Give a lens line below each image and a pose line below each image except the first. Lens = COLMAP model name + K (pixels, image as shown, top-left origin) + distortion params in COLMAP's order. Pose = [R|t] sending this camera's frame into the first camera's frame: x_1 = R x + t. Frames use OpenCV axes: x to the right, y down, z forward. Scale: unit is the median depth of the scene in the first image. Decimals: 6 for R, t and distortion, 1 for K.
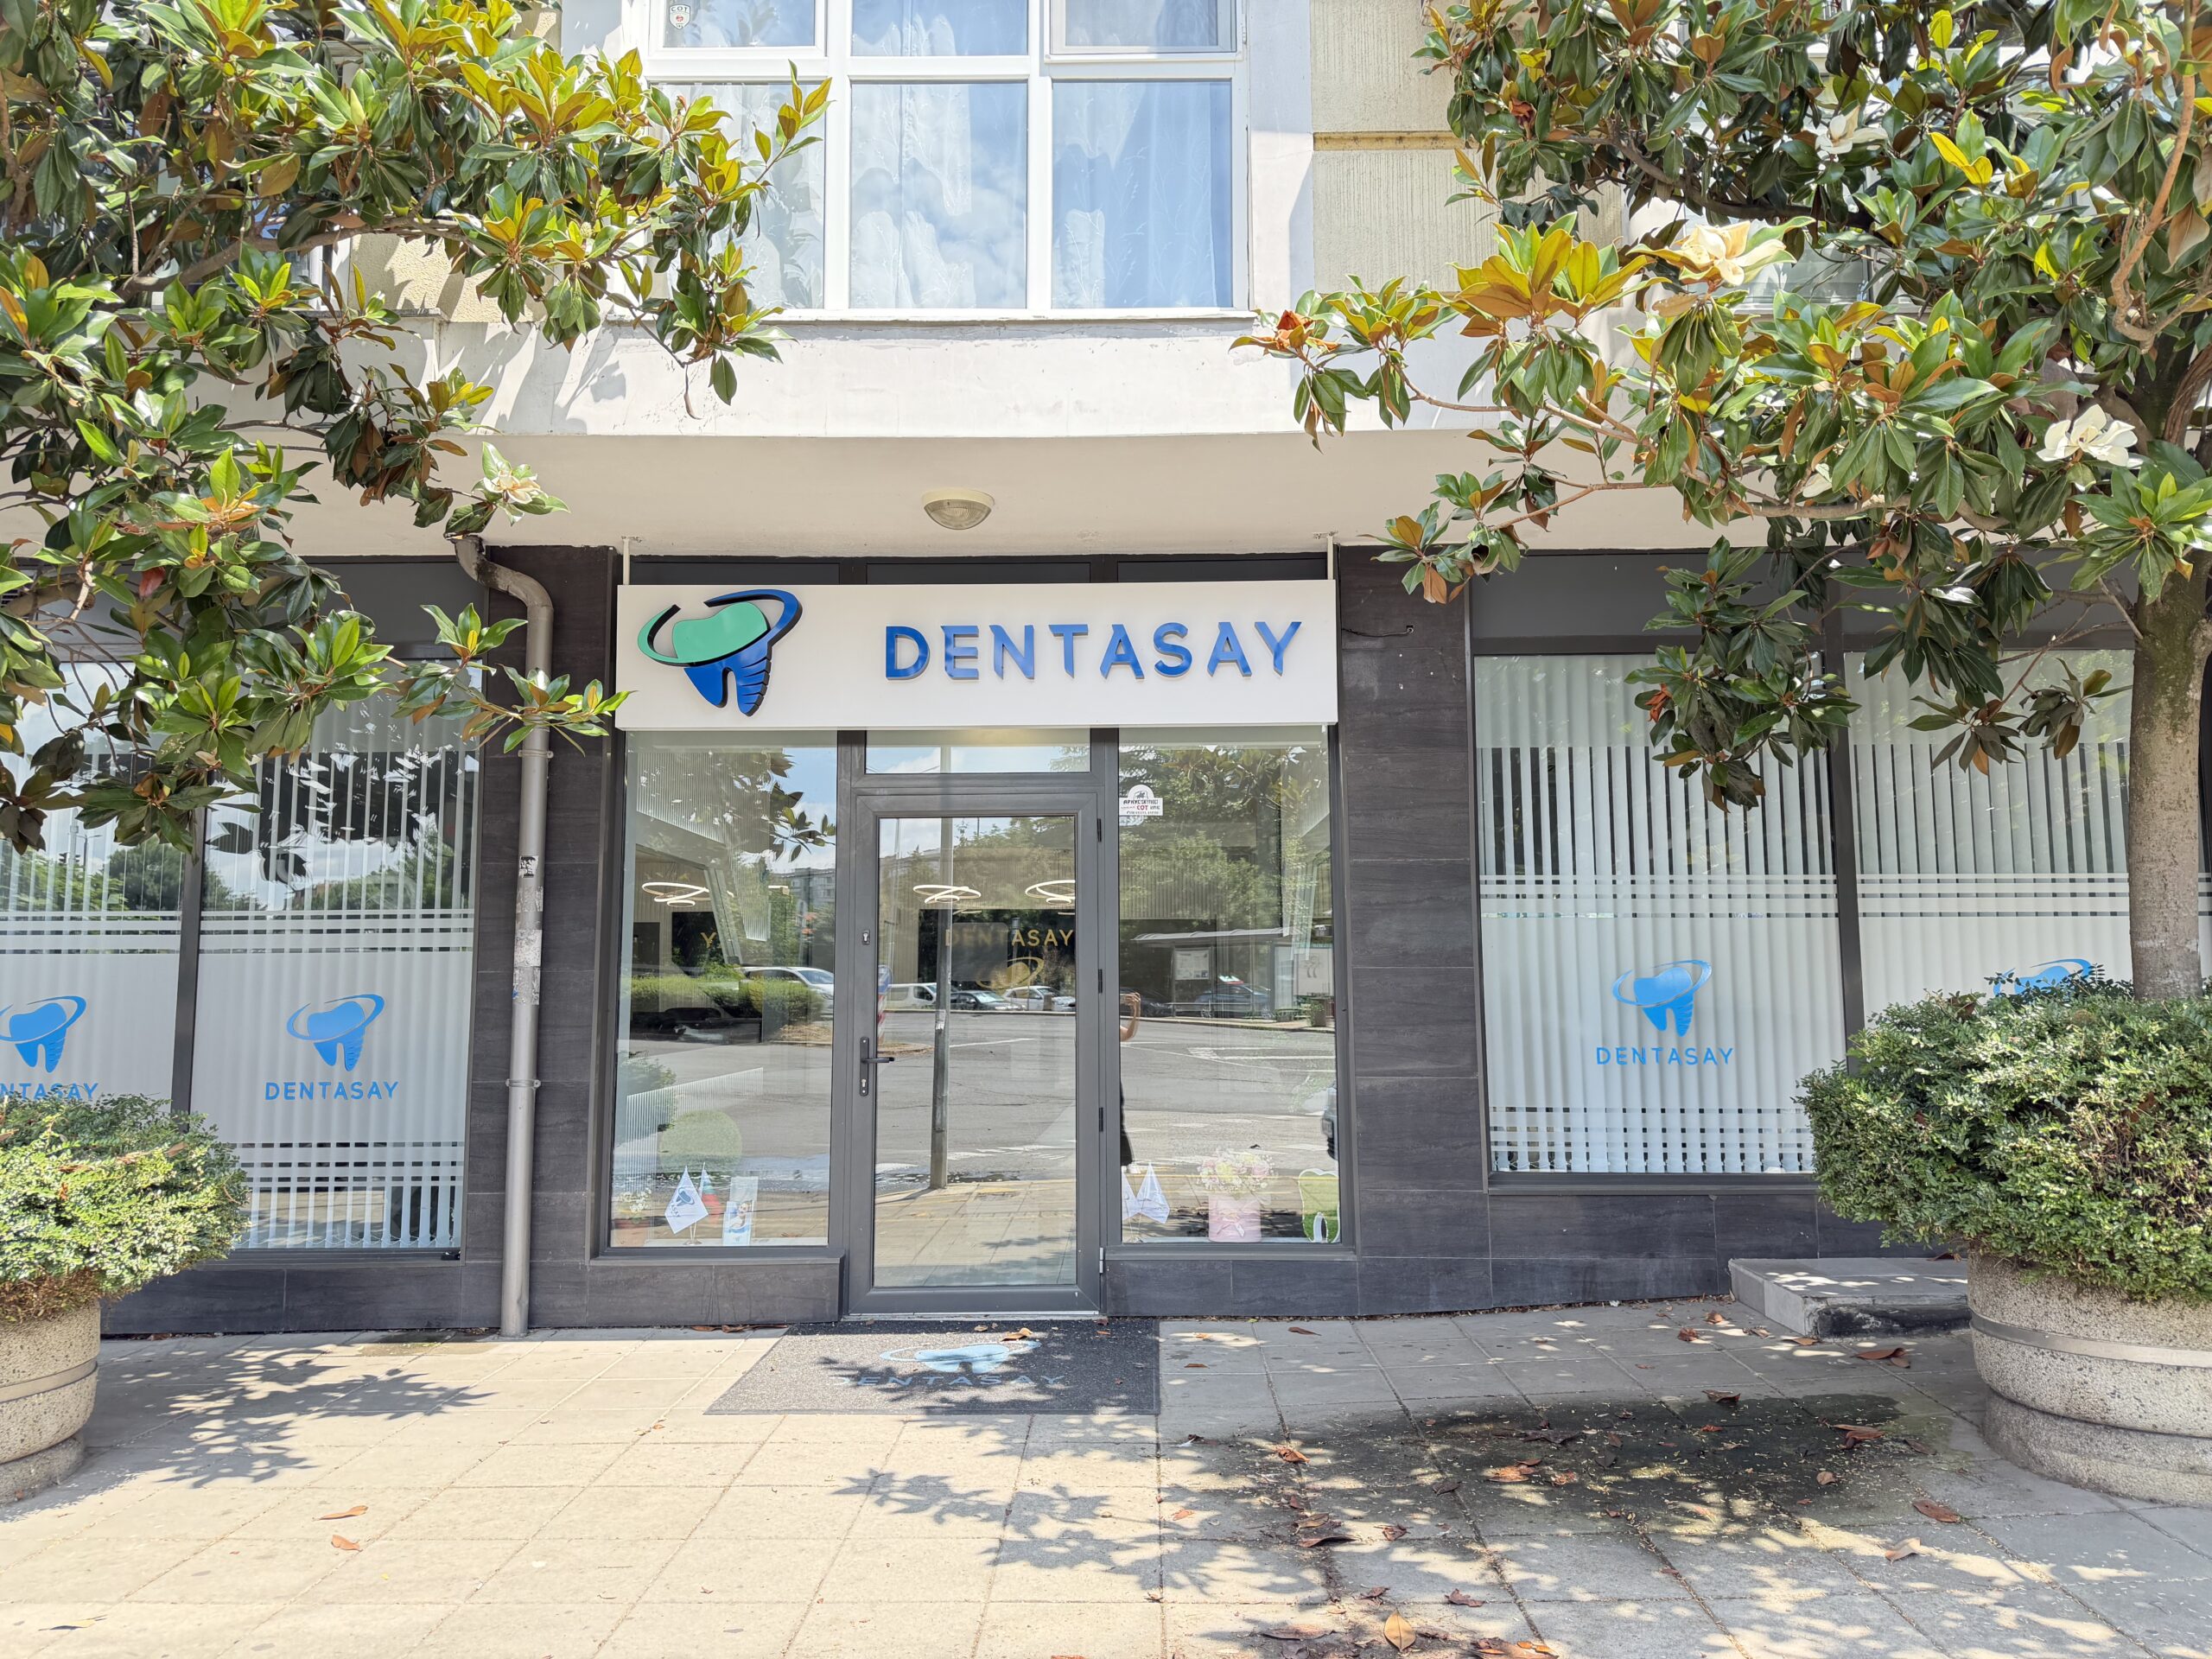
lens RADIAL K [[1567.1, 0, 1102.7], [0, 1567.1, 832.2], [0, 0, 1]] dist [0.020723, -0.017113]
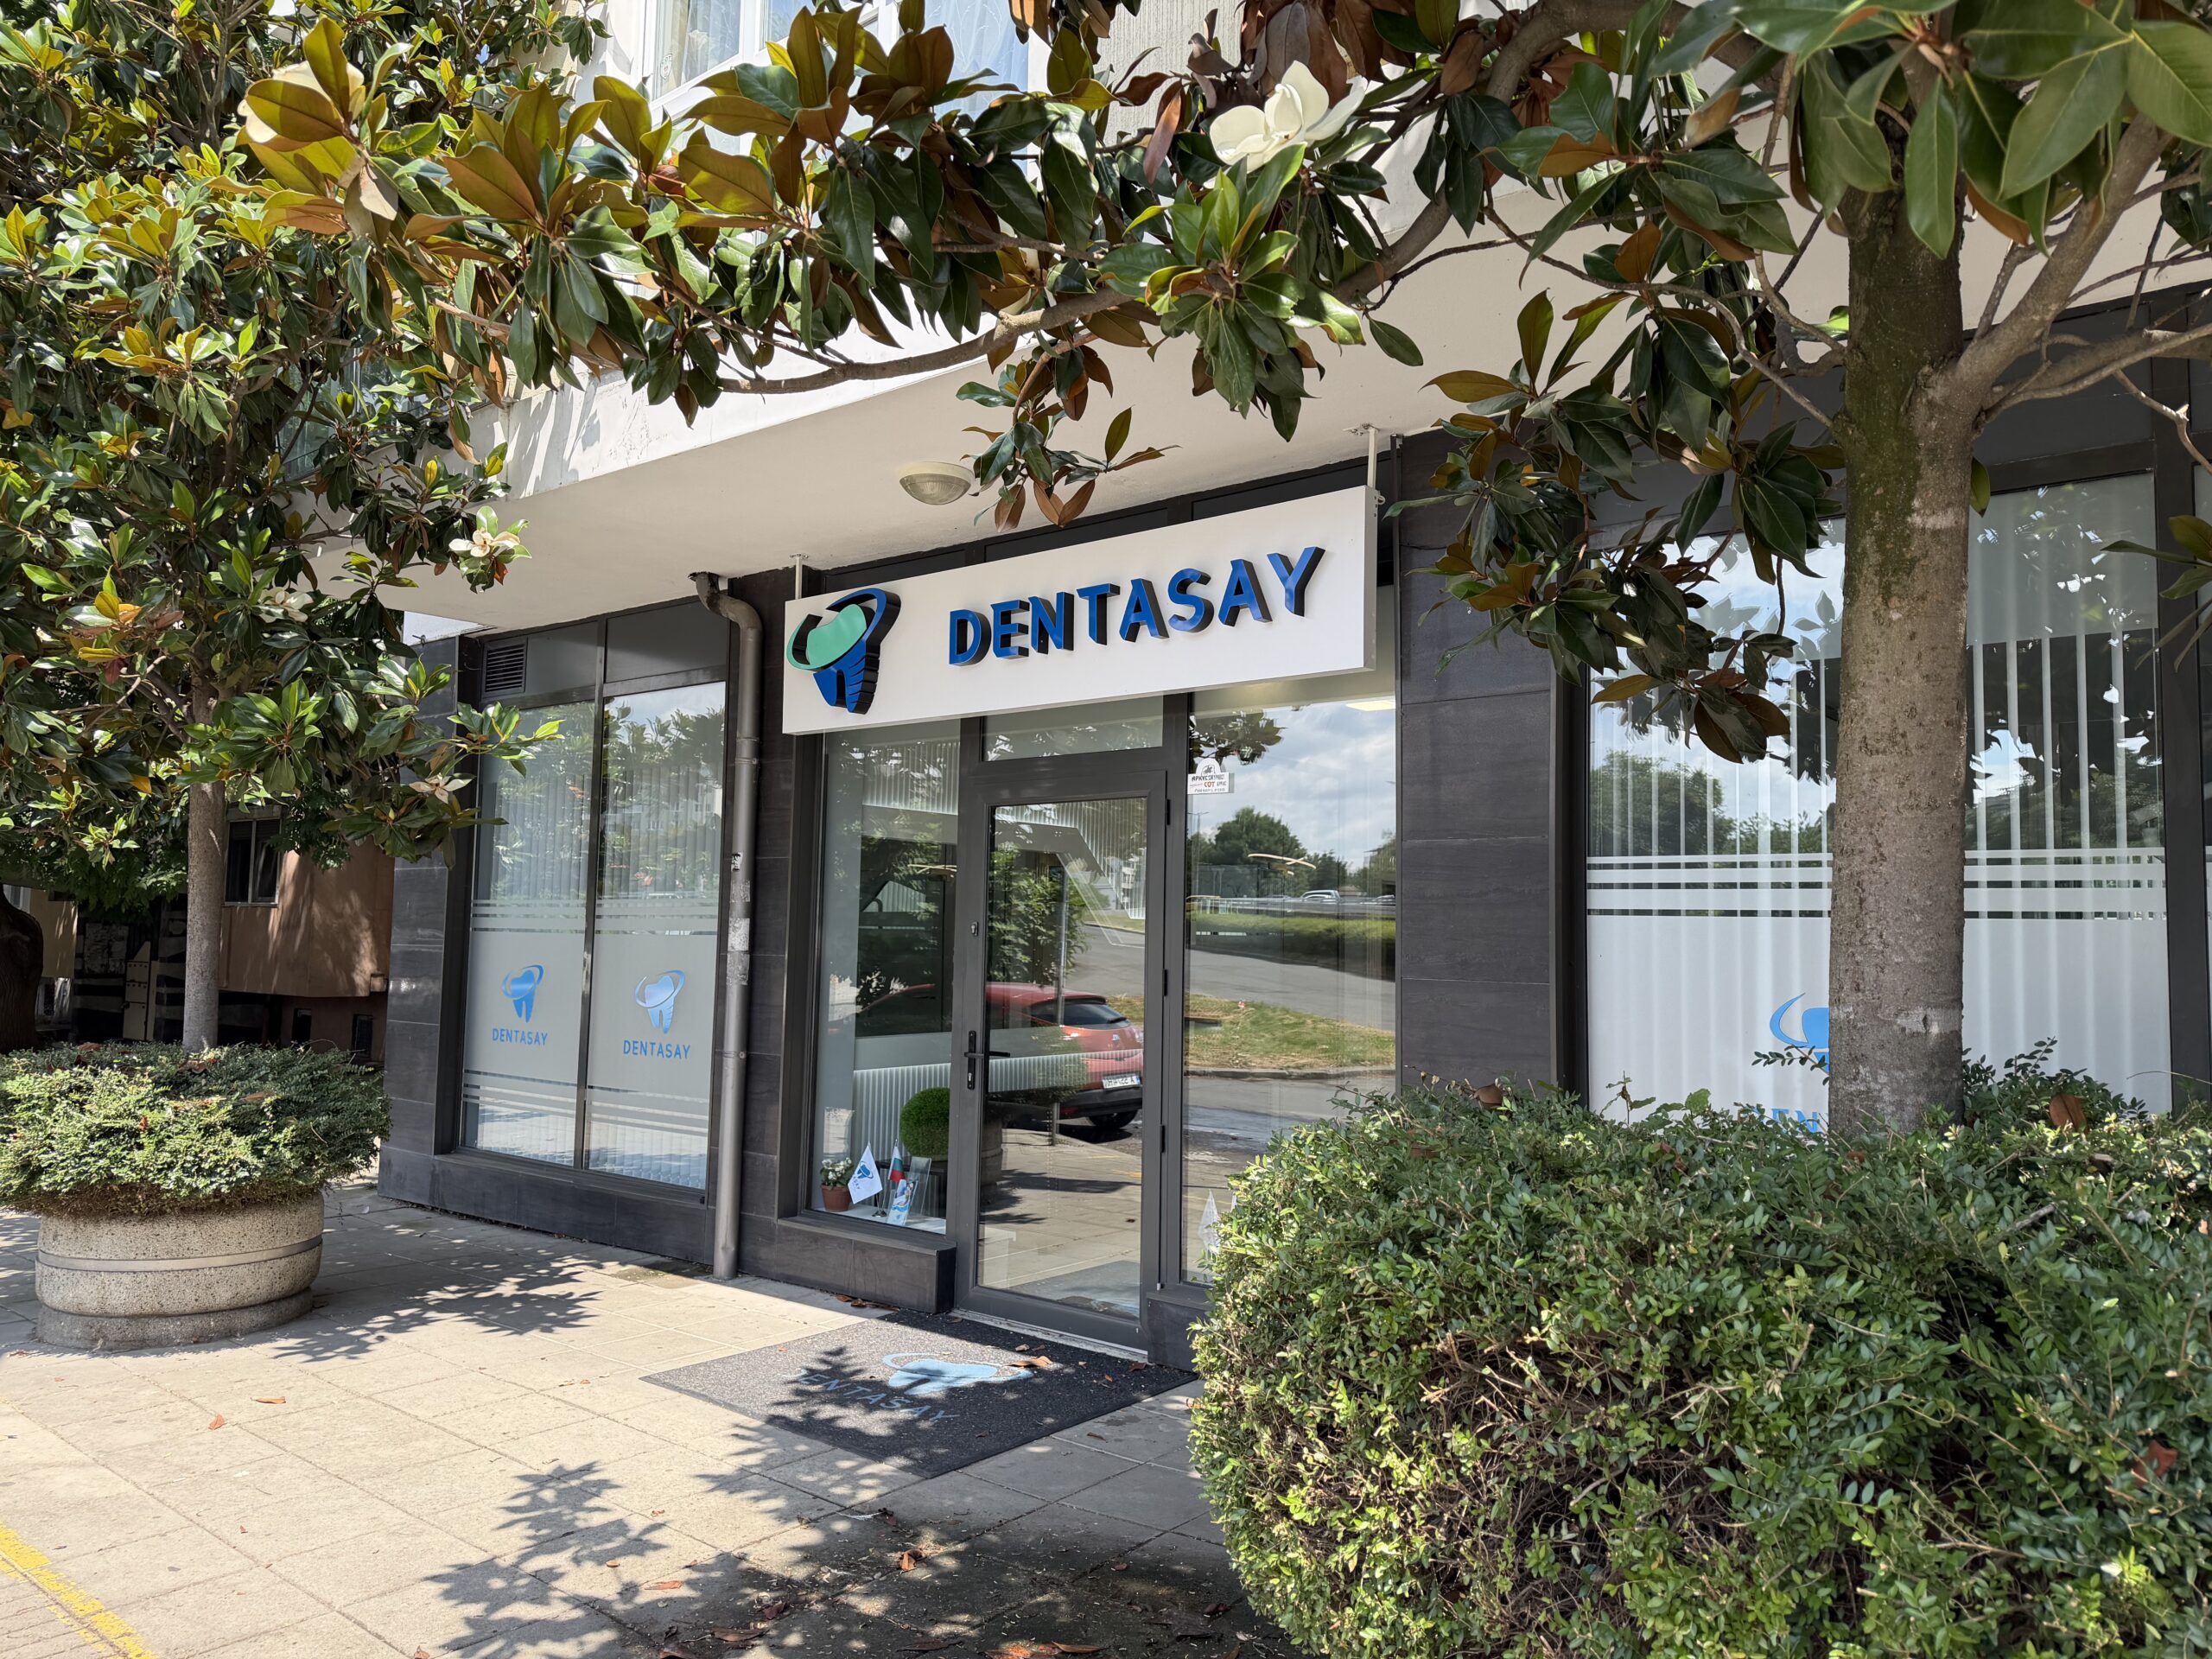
lens RADIAL K [[1567.1, 0, 1093.6], [0, 1567.1, 819.7], [0, 0, 1]] dist [0.020723, -0.017113]
pose [[0.778562, -0.028108, -0.626938, 0.770620], [0.043345, 0.999019, 0.009038, -0.010260], [0.626070, -0.034211, 0.779016, 0.419899]]
